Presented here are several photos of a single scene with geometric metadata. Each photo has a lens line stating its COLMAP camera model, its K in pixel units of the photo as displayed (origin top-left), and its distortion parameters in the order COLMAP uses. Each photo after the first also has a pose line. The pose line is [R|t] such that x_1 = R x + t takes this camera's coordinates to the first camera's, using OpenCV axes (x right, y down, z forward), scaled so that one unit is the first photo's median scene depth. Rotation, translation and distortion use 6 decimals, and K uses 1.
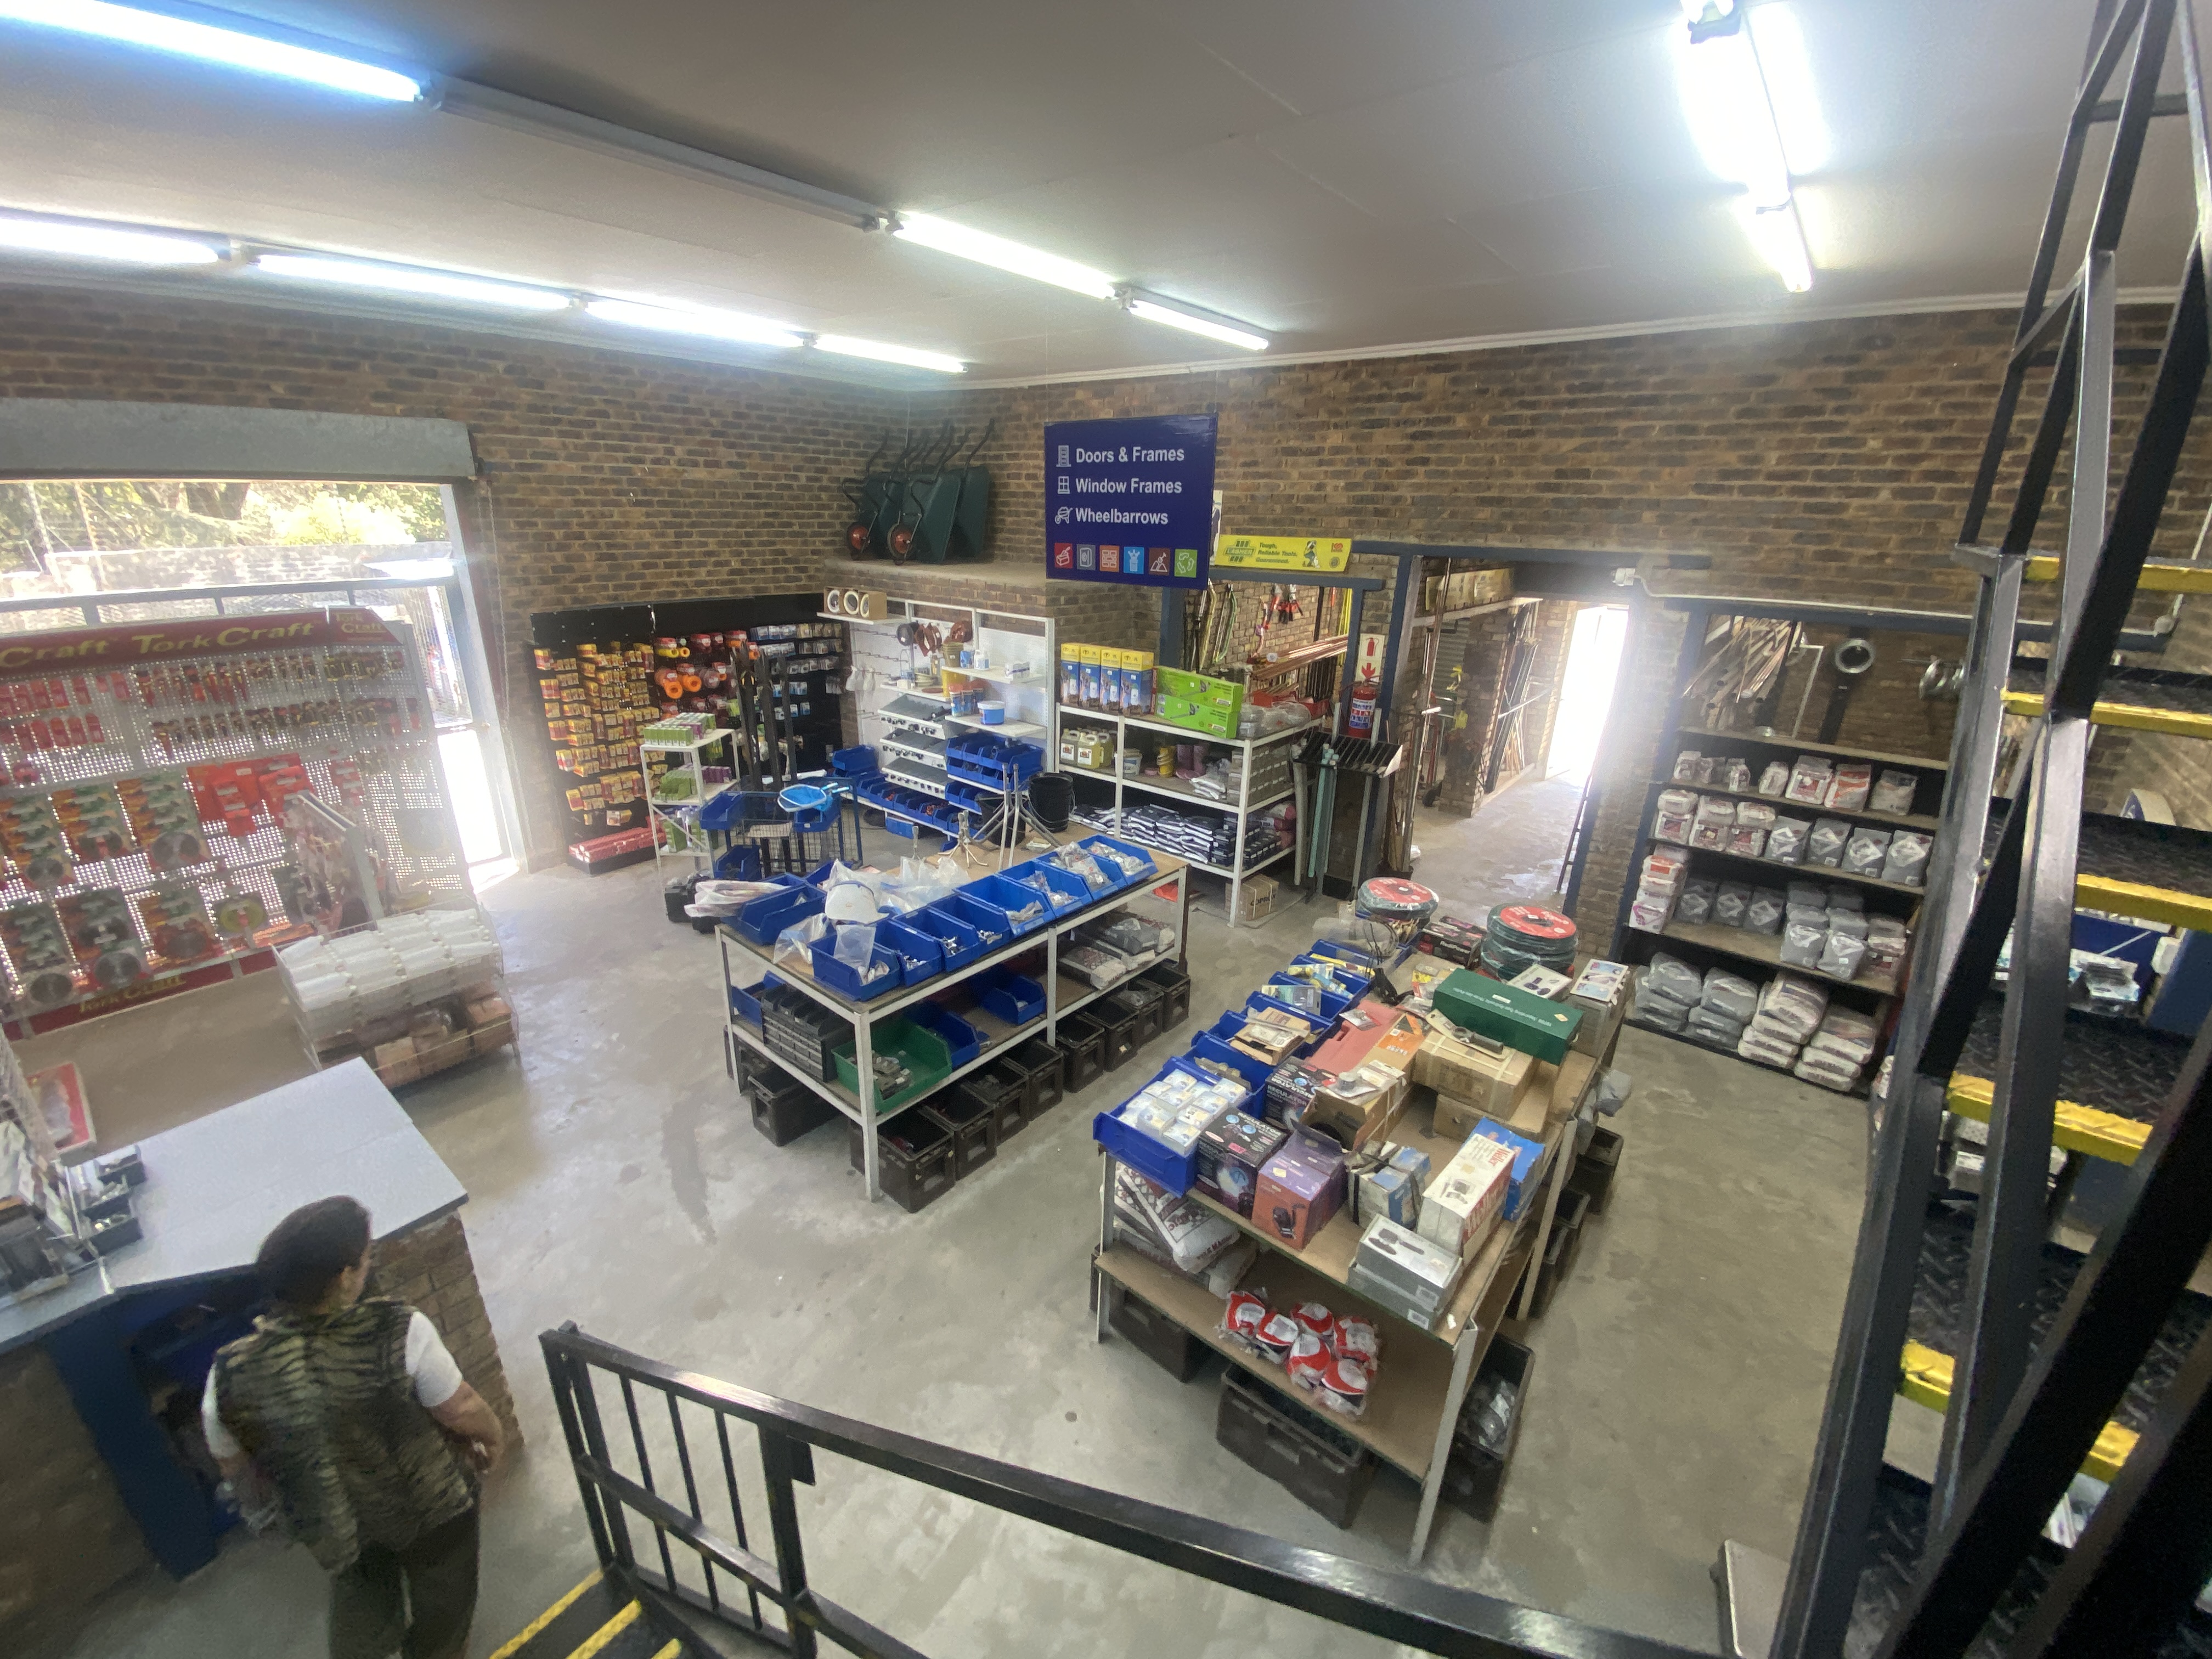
lens RADIAL K [[889.4, 0, 1100.8], [0, 889.4, 818.1], [0, 0, 1]] dist [0.043049, -0.033310]
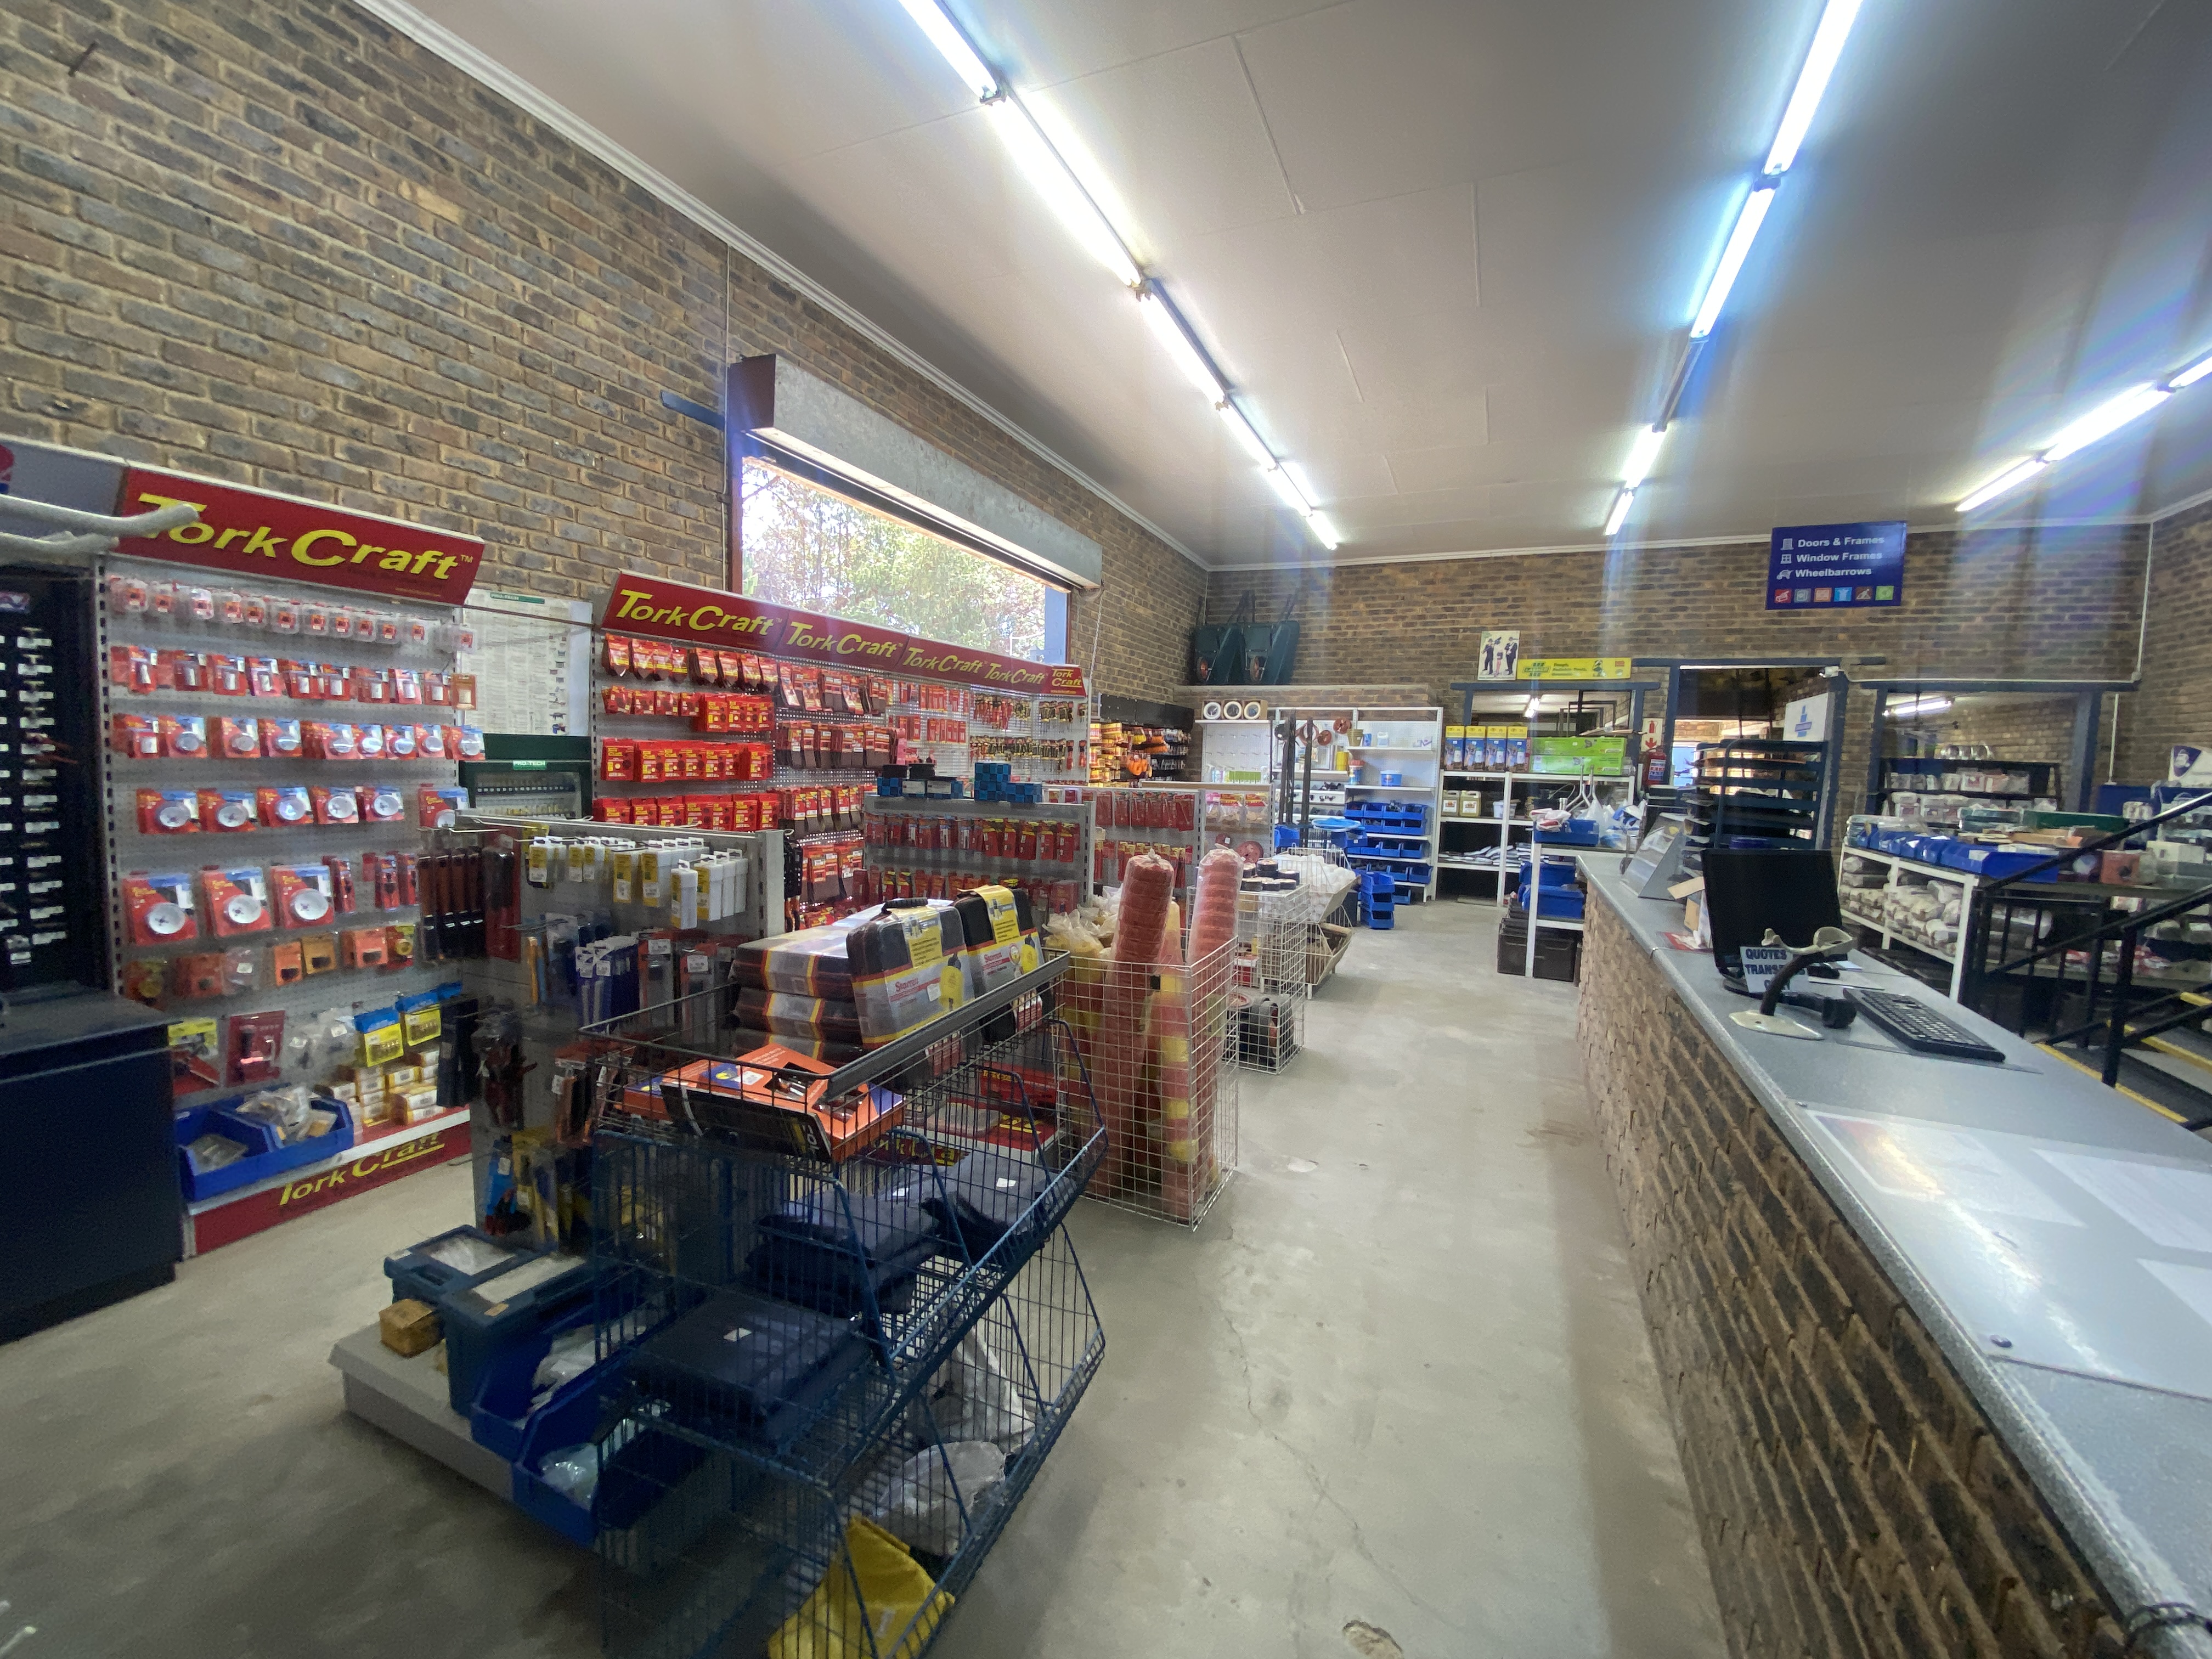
lens RADIAL K [[893.5, 0, 1054.3], [0, 893.5, 829.6], [0, 0, 1]] dist [-0.000882, -0.013952]
pose [[0.975447, -0.009526, 0.220028, -0.993261], [0.063254, 0.969088, -0.238468, 0.262722], [-0.210955, 0.246531, 0.945897, -0.139955]]
